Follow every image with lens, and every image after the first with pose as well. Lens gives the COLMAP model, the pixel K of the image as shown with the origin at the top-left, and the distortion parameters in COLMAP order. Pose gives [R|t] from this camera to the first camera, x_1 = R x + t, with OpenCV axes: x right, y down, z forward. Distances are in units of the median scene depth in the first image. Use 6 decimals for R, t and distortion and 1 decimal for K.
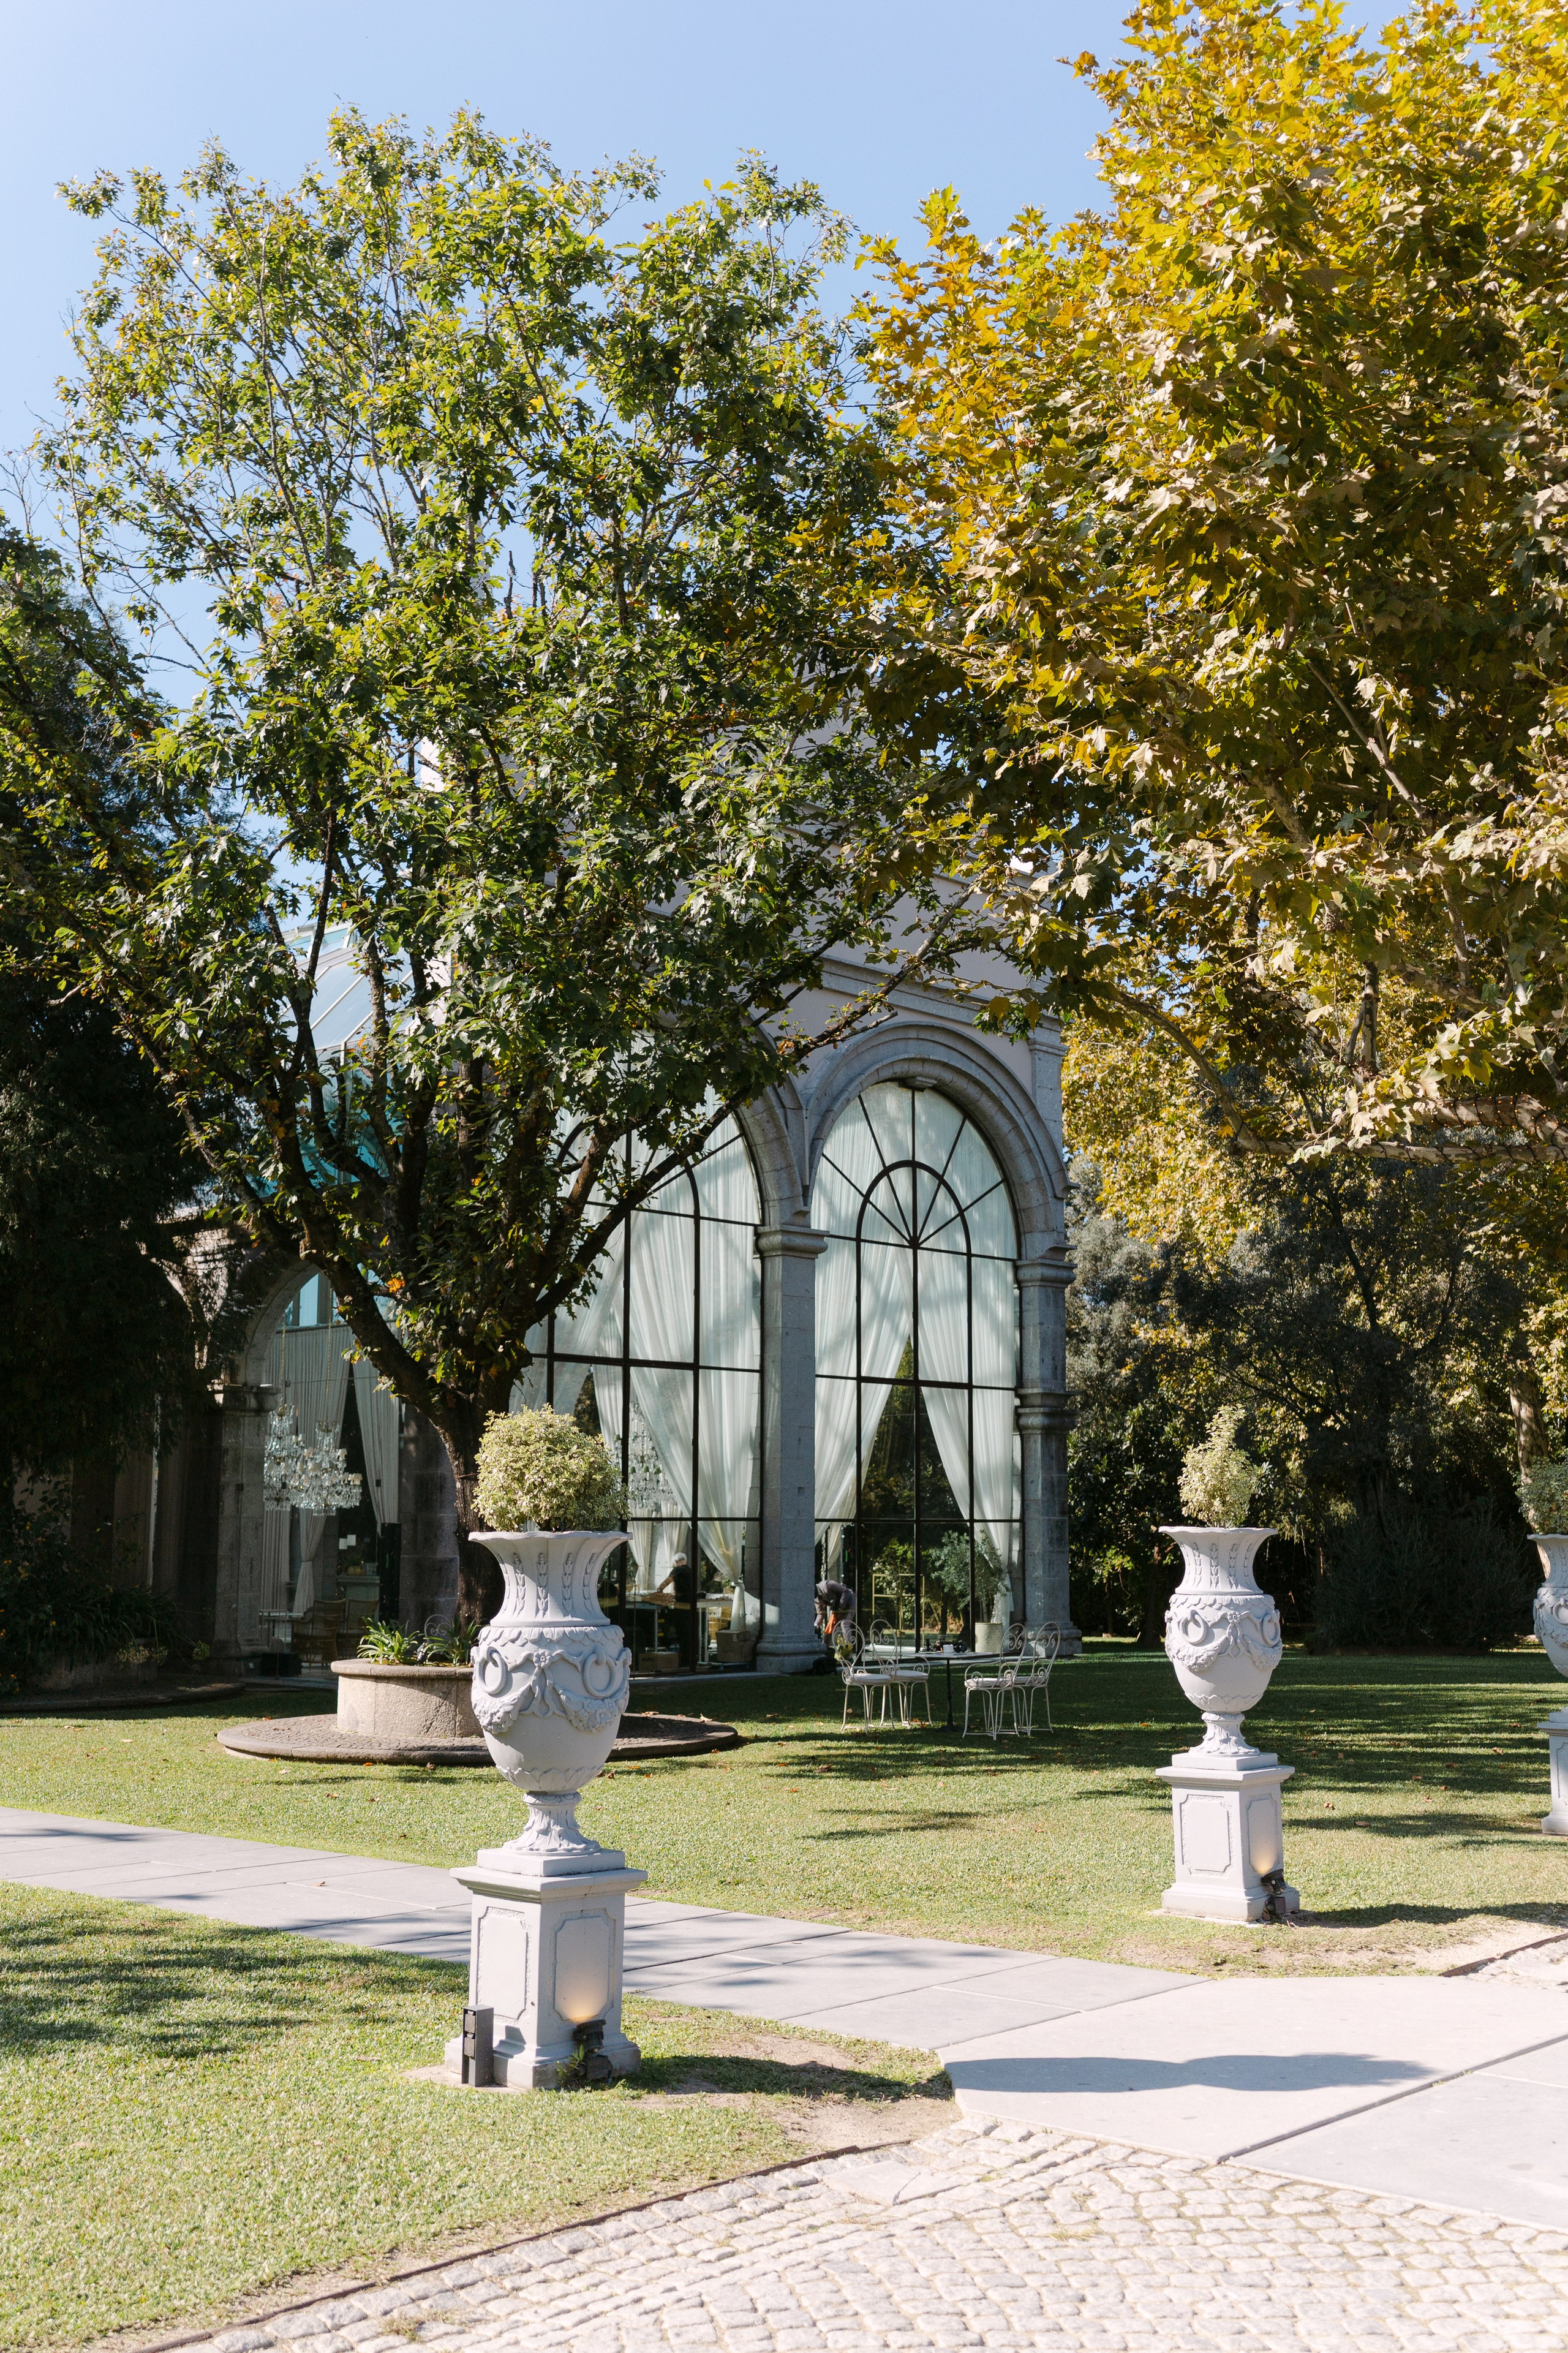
lens RADIAL K [[2280.9, 0, 784.0], [0, 2280.9, 1176.5], [0, 0, 1]] dist [0.006853, -0.002215]
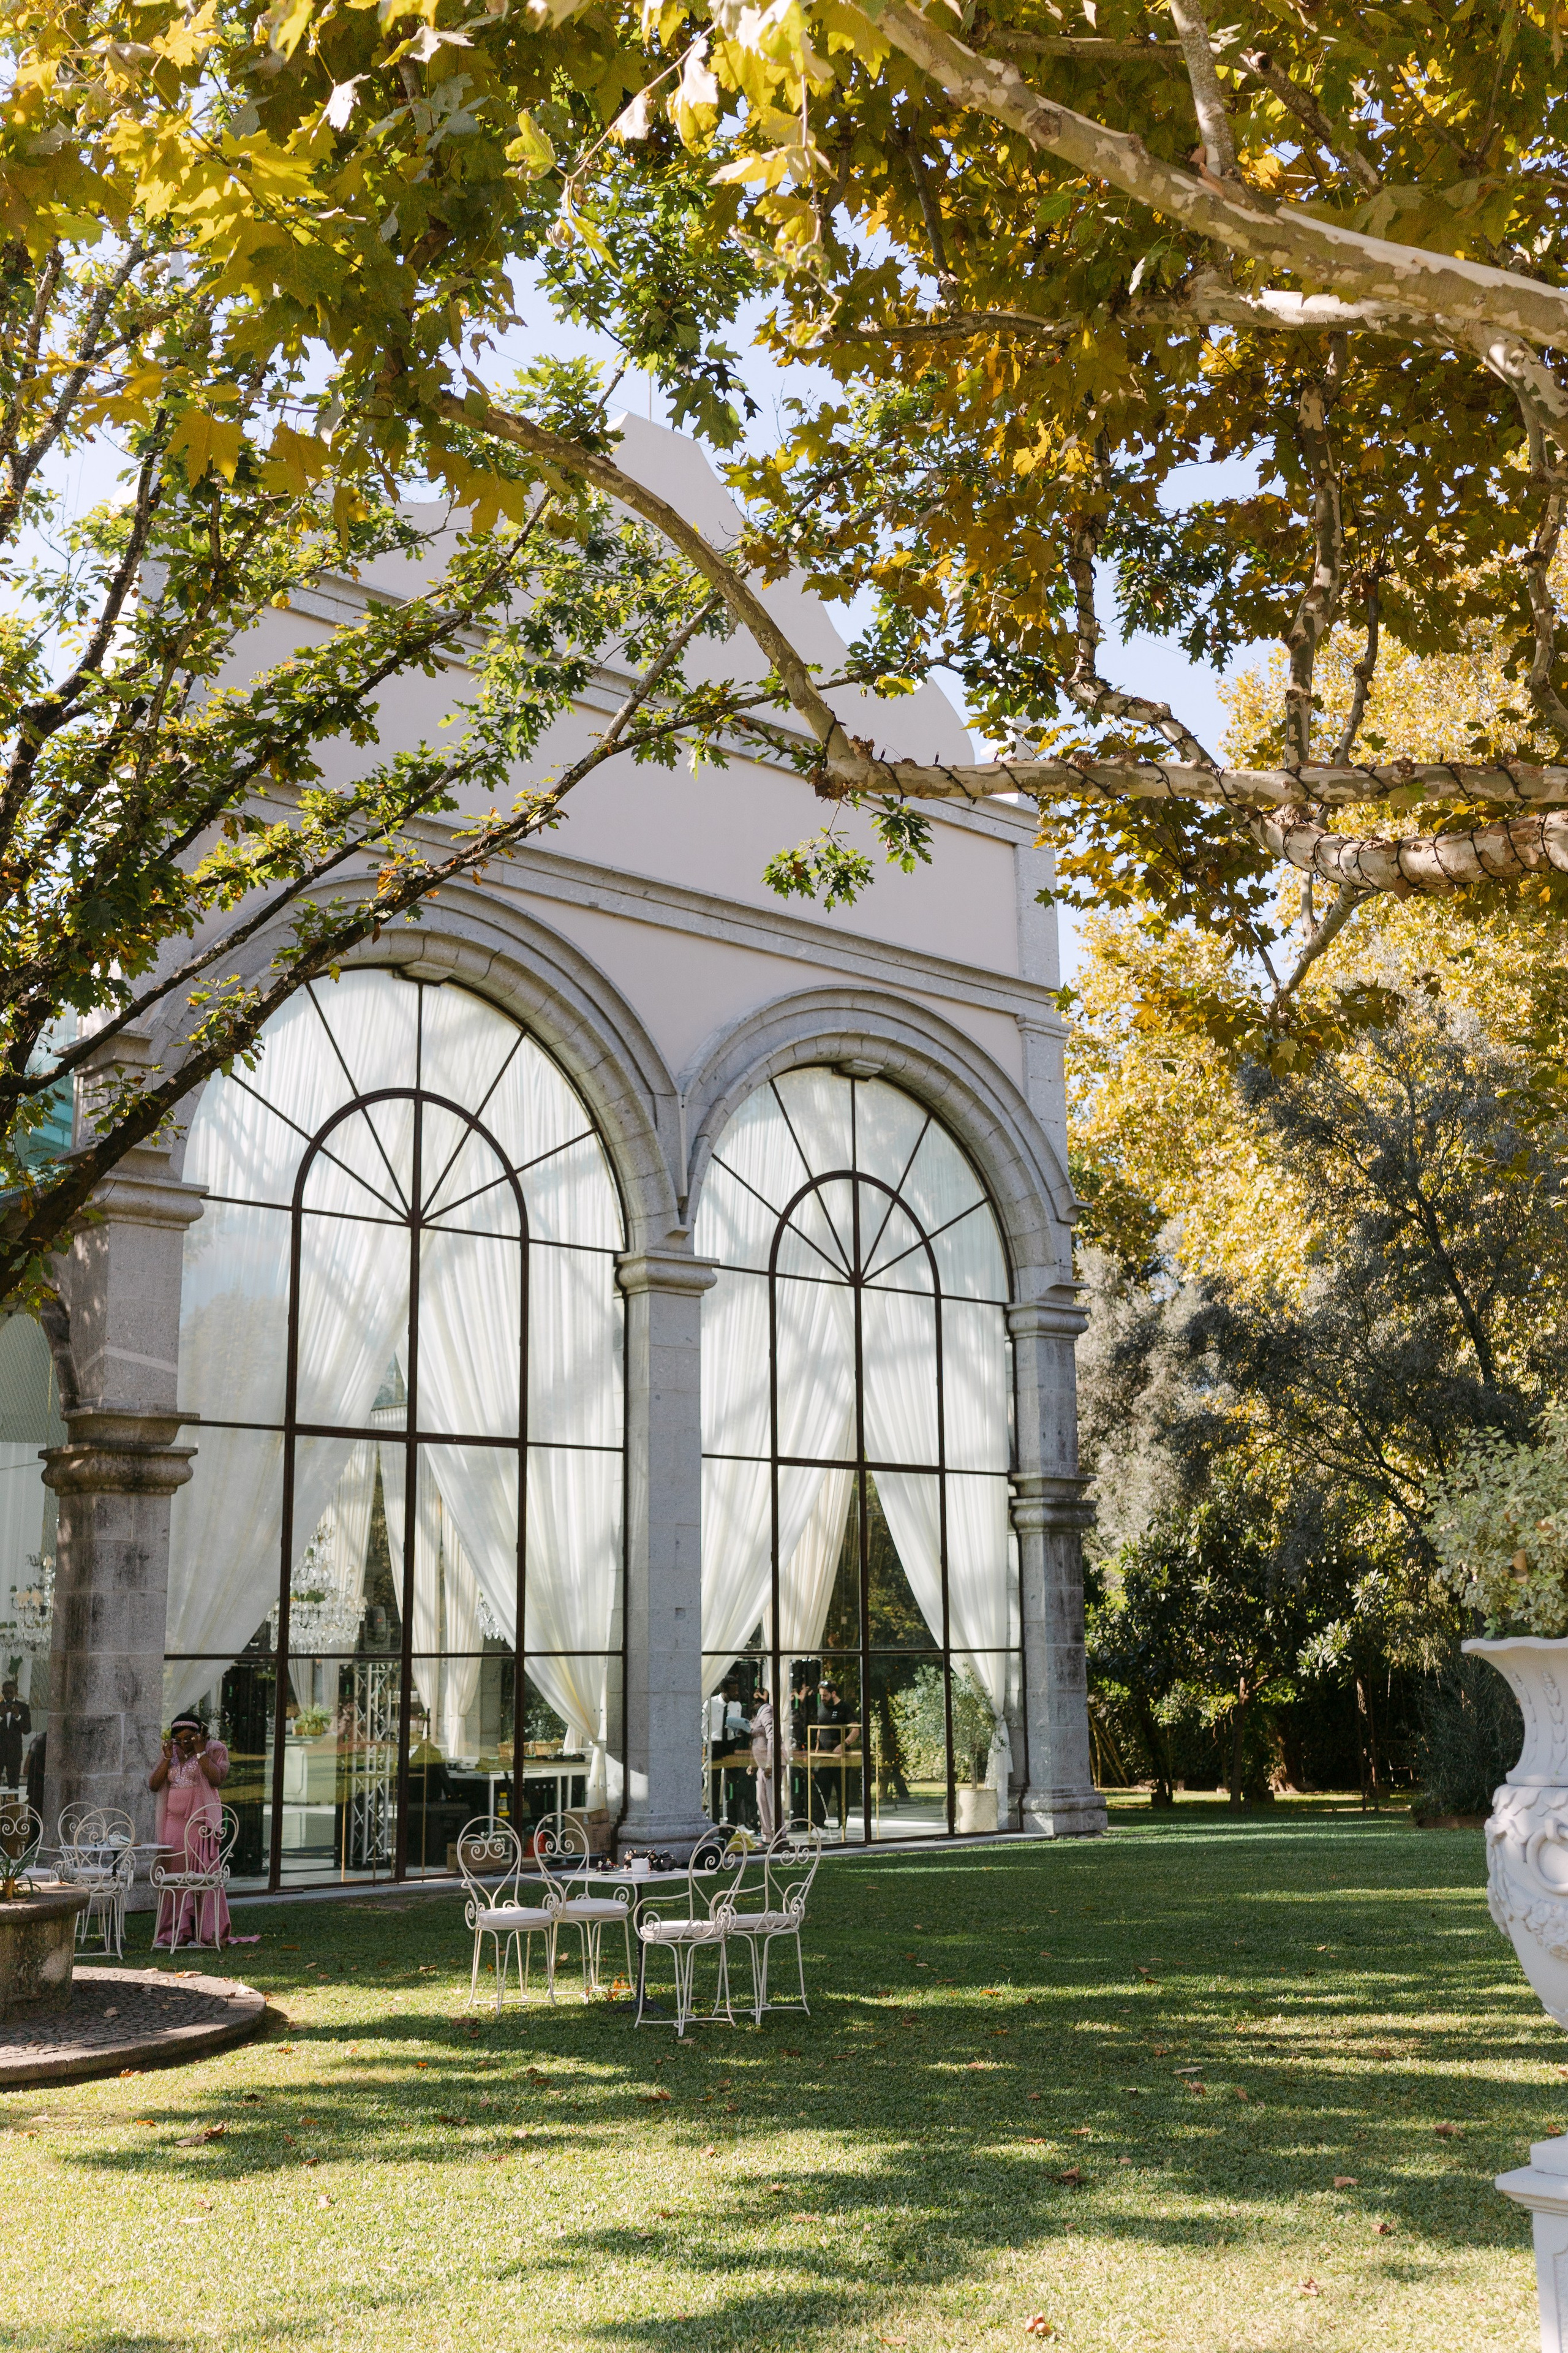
lens RADIAL K [[2432.8, 0, 786.0], [0, 2432.8, 1112.1], [0, 0, 1]] dist [0.001498, -0.002154]
pose [[0.997821, -0.026780, -0.060298, 0.083950], [0.022540, 0.997297, -0.069928, 0.029730], [0.062007, 0.068417, 0.995728, 0.193375]]
